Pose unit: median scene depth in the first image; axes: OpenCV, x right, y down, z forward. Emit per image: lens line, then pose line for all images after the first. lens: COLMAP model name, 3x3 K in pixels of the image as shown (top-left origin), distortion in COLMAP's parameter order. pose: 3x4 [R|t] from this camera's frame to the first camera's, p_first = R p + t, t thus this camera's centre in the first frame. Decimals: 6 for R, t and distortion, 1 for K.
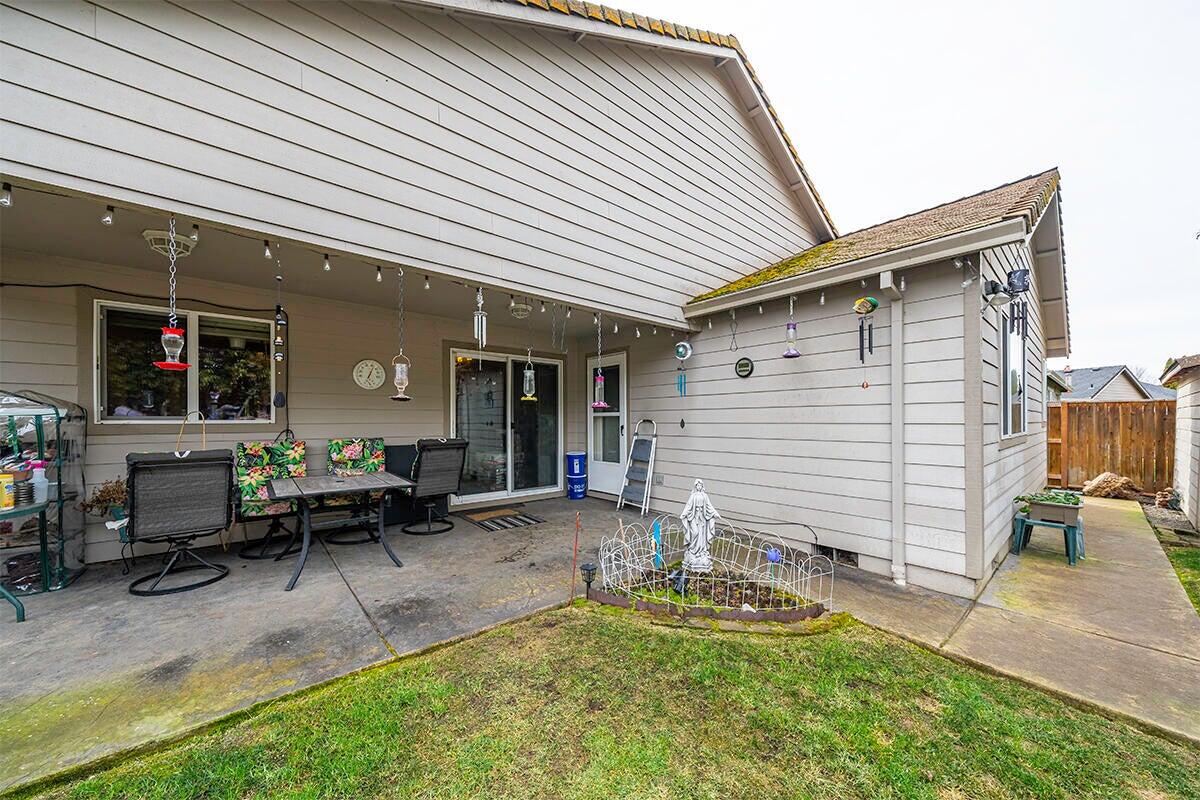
lens RADIAL K [[418.9, 0, 598.5], [0, 418.9, 423.2], [0, 0, 1]] dist [0.001155, 0.000044]
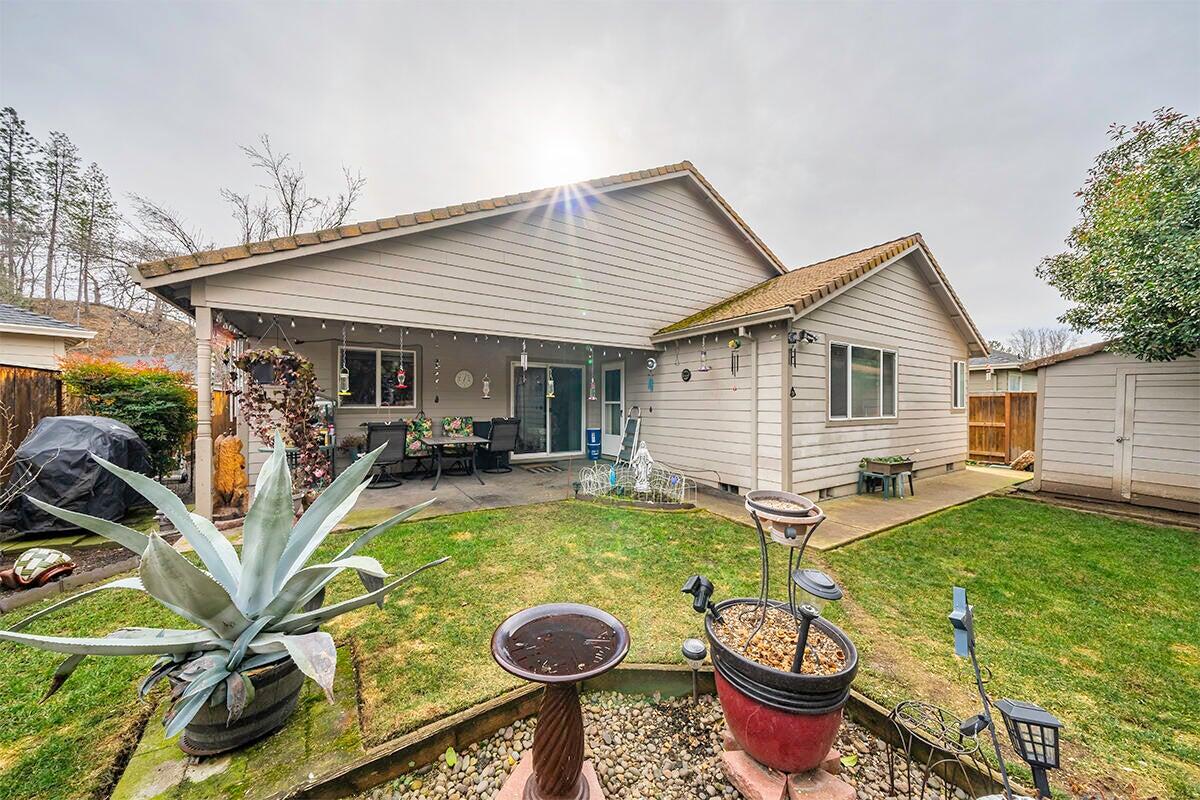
lens RADIAL K [[408.2, 0, 600.2], [0, 408.2, 404.4], [0, 0, 1]] dist [0.000323, 0.000026]
pose [[0.991049, 0.004131, -0.133432, 0.219199], [-0.004621, 0.999984, -0.003364, -0.012417], [0.133416, 0.003951, 0.991052, -0.567400]]
